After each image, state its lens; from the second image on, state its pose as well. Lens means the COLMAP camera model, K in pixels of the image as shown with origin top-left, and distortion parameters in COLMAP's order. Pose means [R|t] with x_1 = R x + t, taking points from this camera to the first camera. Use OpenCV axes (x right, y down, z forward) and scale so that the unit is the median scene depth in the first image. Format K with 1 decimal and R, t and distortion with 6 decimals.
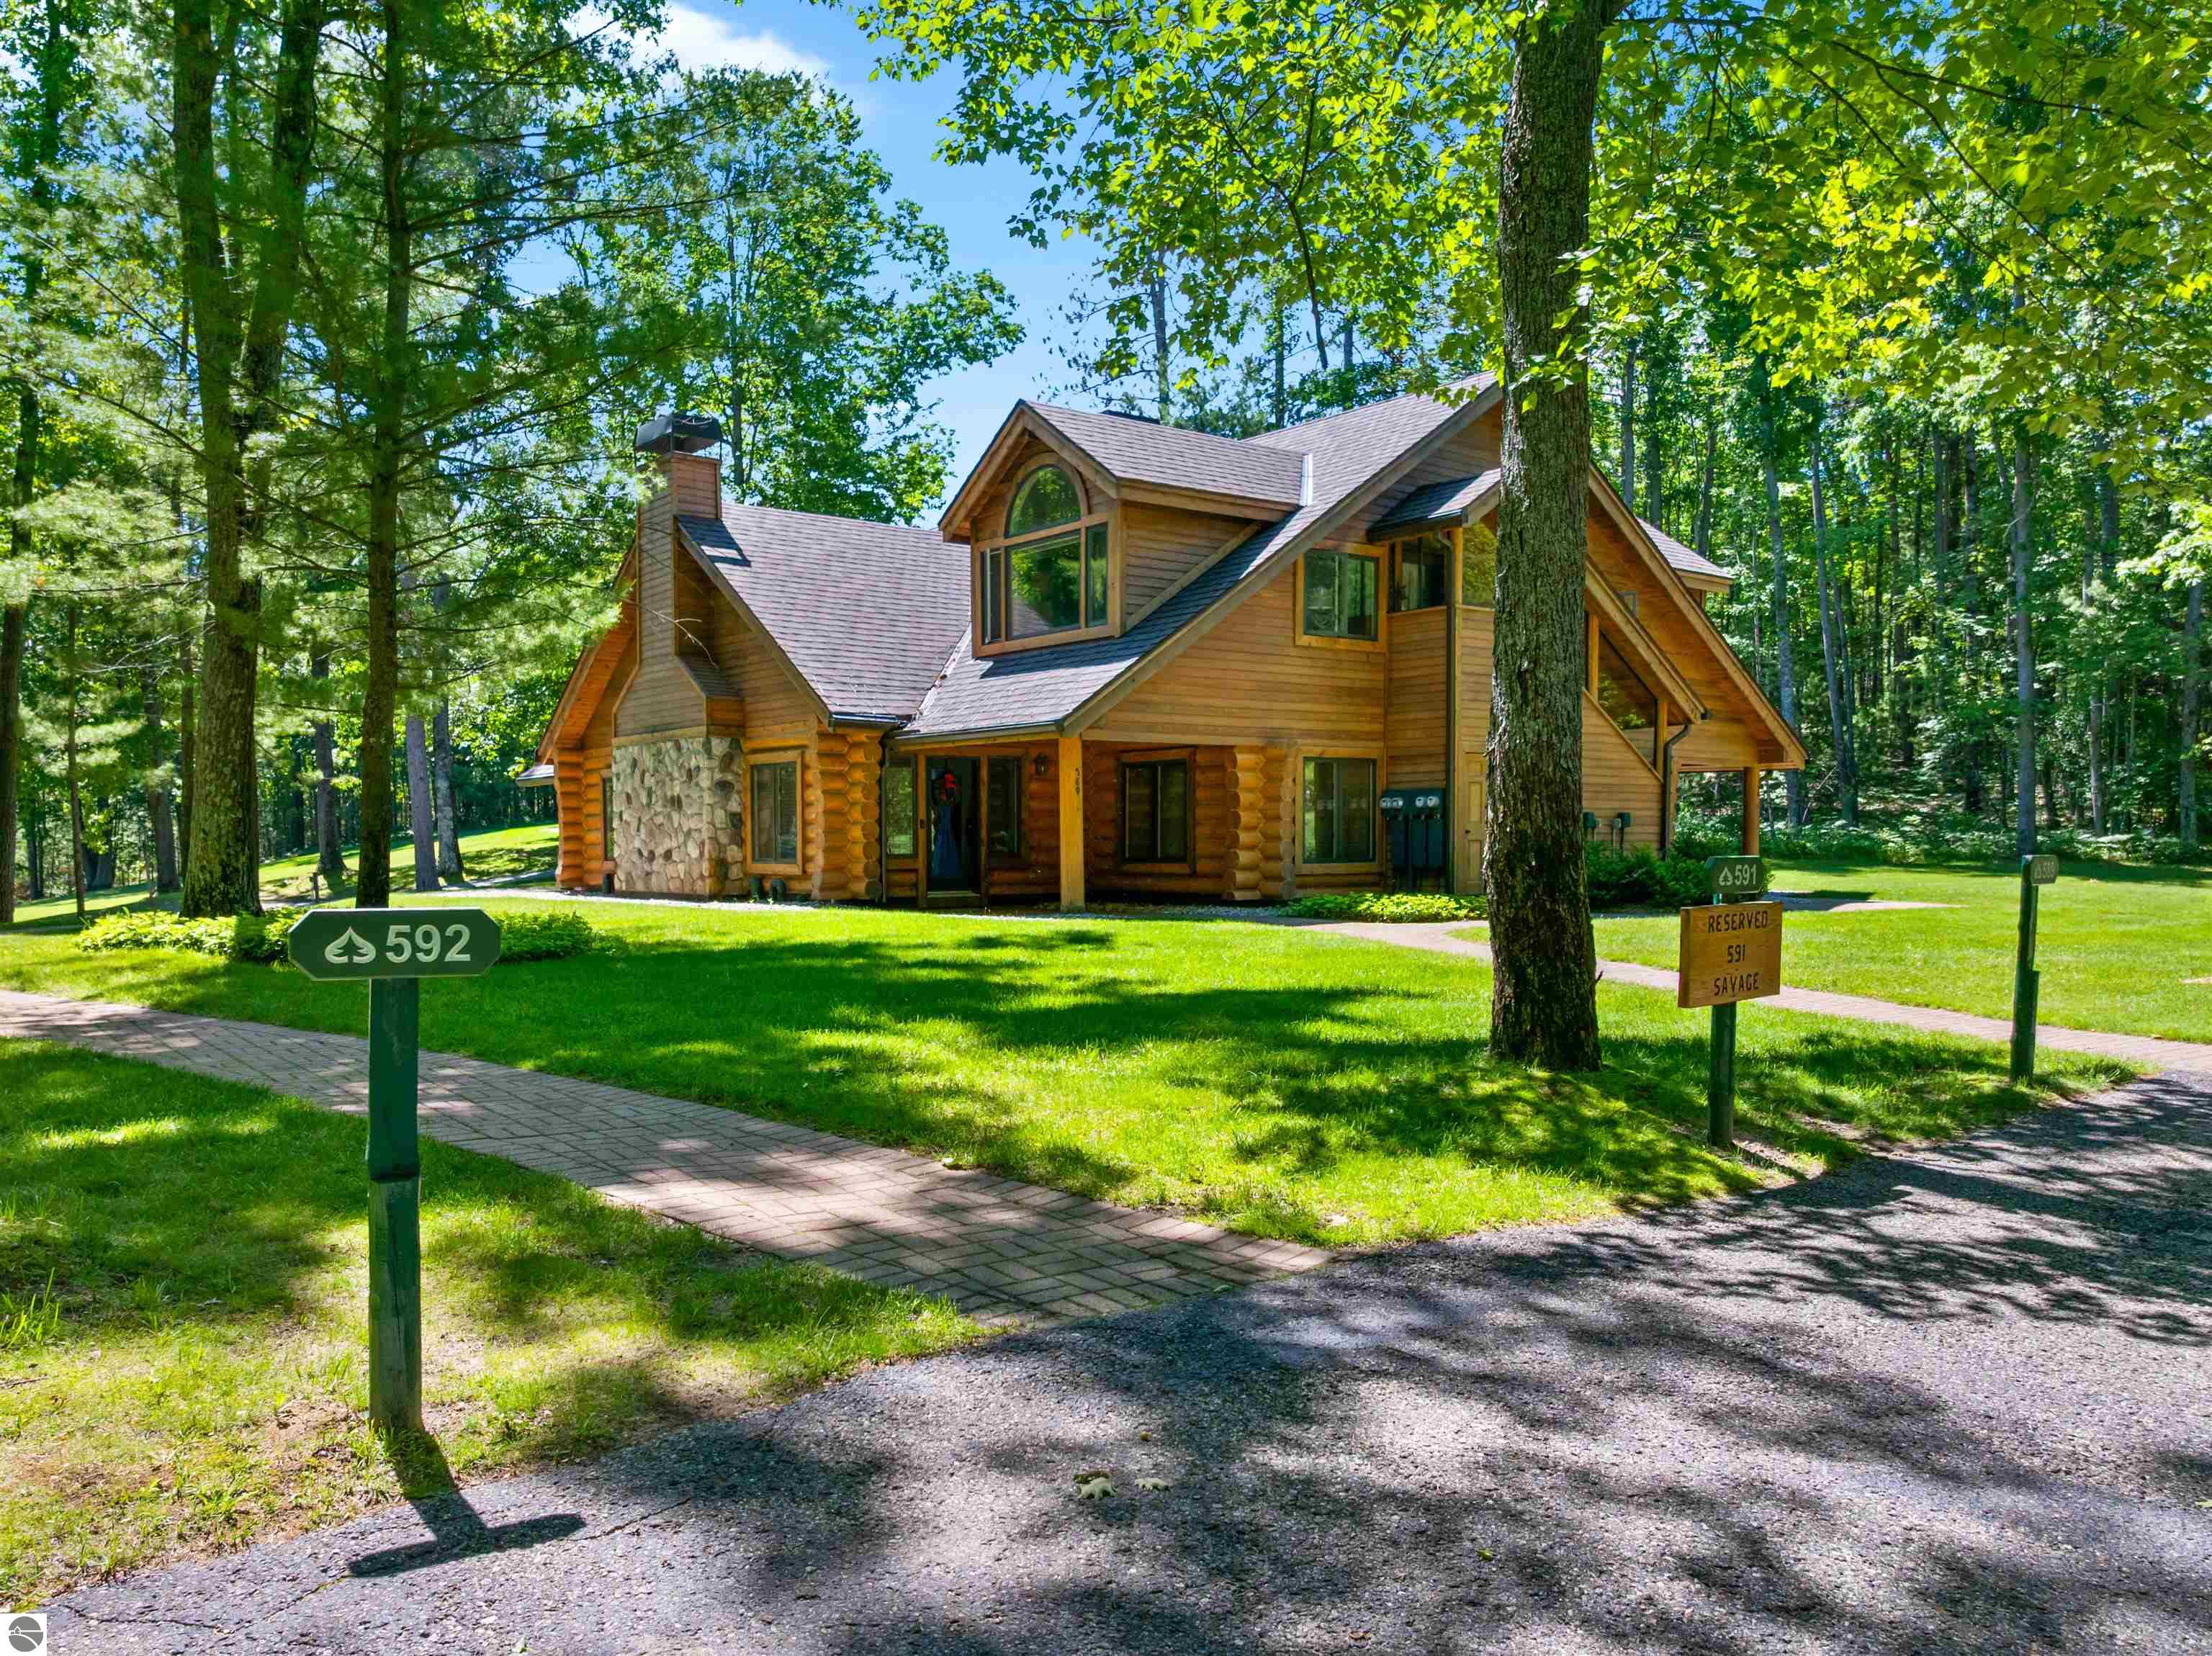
lens RADIAL K [[1557.7, 0, 1106.0], [0, 1557.7, 828.0], [0, 0, 1]] dist [0.036011, 0.000012]
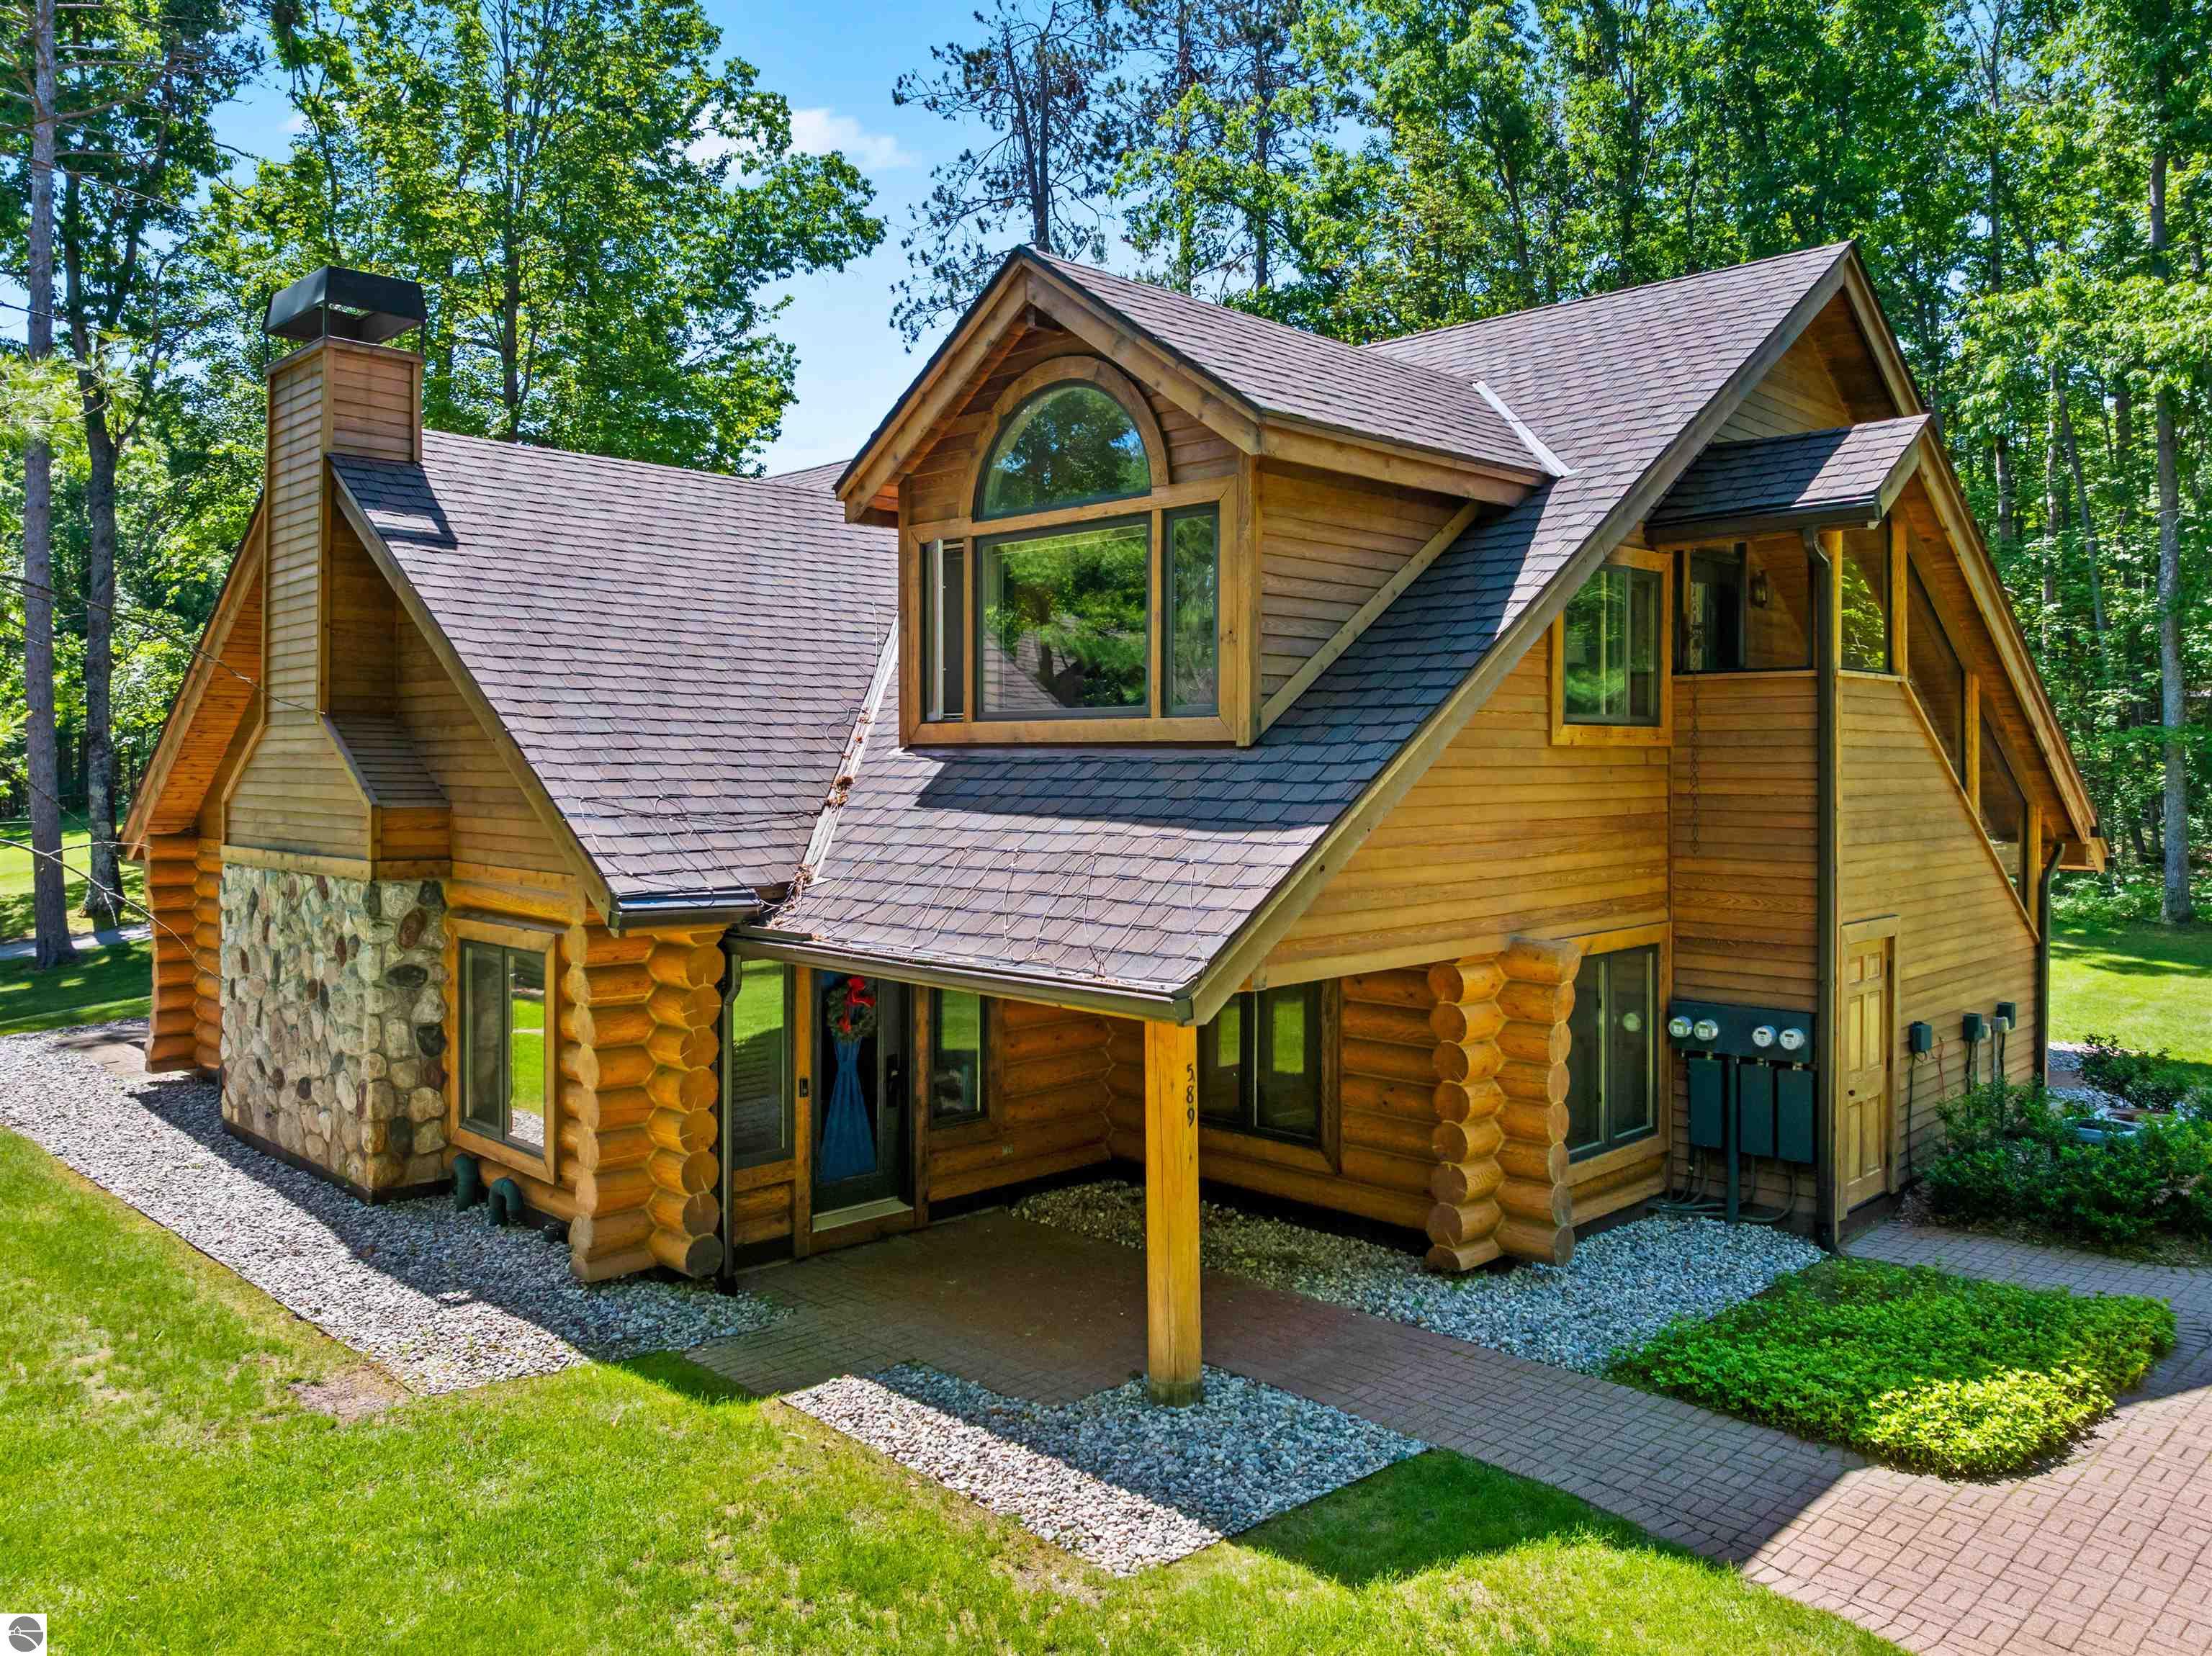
lens RADIAL K [[1597.4, 0, 1127.3], [0, 1597.4, 735.6], [0, 0, 1]] dist [0.036811, -0.103498]
pose [[0.992447, 0.007812, 0.122422, -0.064947], [-0.005072, 0.999730, -0.022678, -0.086049], [-0.122566, 0.021886, 0.992219, 0.394125]]
